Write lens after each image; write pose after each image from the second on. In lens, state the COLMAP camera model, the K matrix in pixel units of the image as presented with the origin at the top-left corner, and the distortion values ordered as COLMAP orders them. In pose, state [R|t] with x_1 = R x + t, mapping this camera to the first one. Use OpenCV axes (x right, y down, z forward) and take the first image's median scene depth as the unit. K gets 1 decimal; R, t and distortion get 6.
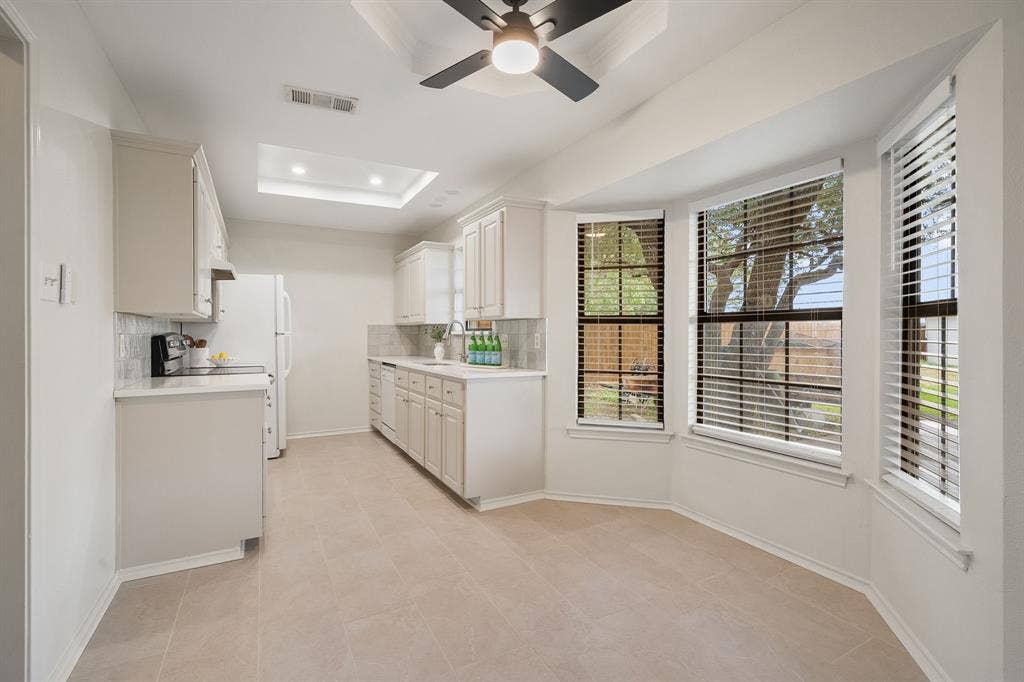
lens RADIAL K [[482.9, 0, 510.3], [0, 482.9, 335.5], [0, 0, 1]] dist [0.028752, 0.000050]
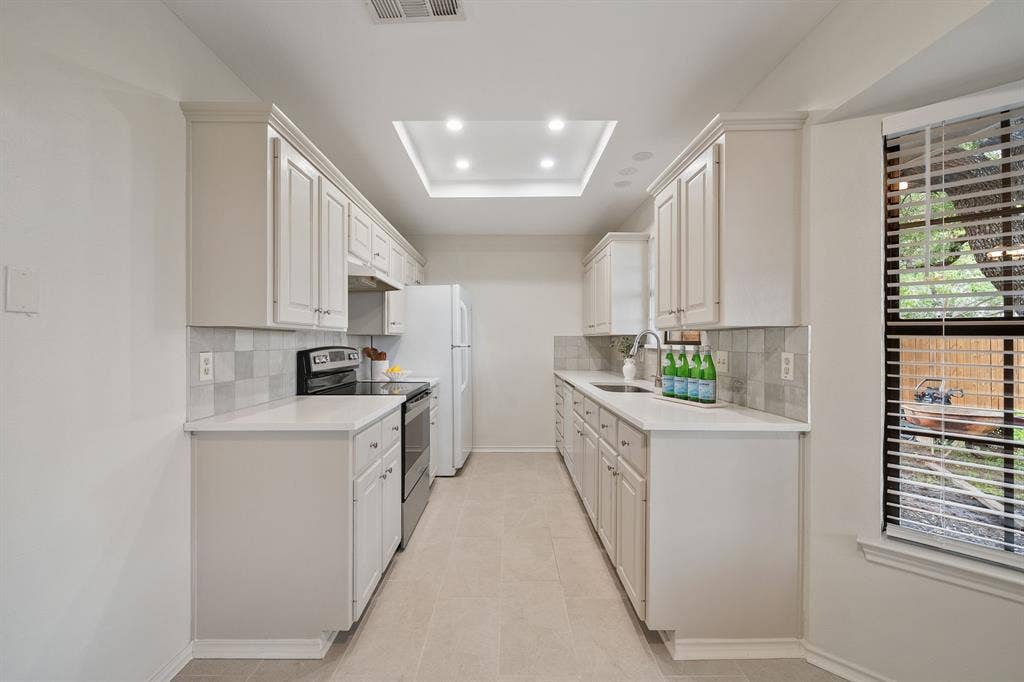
lens RADIAL K [[413.3, 0, 513.1], [0, 413.3, 339.5], [0, 0, 1]] dist [-0.011845, -0.000559]
pose [[0.890419, 0.001131, -0.455140, -0.009388], [-0.004948, 0.999962, -0.007195, -0.014099], [0.455114, 0.008659, 0.890391, 0.404909]]
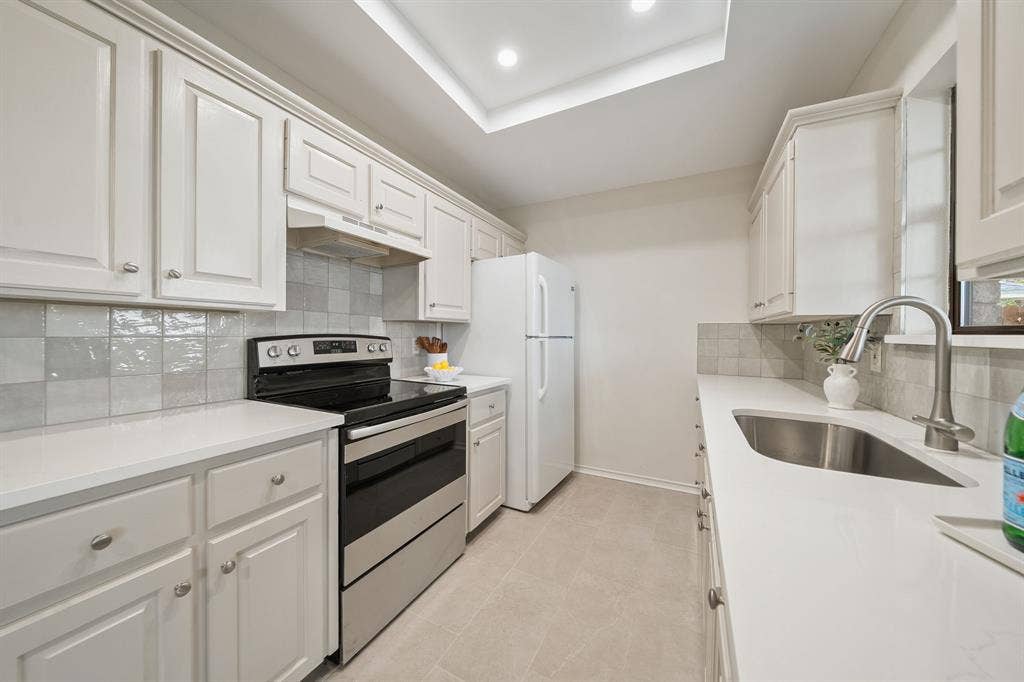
lens RADIAL K [[357.3, 0, 509.6], [0, 357.3, 334.4], [0, 0, 1]] dist [-0.000619, -0.000160]
pose [[0.573593, 0.007158, -0.819109, -0.087164], [-0.010777, 0.999941, 0.001191, -0.008575], [0.819069, 0.008144, 0.573637, 0.826415]]
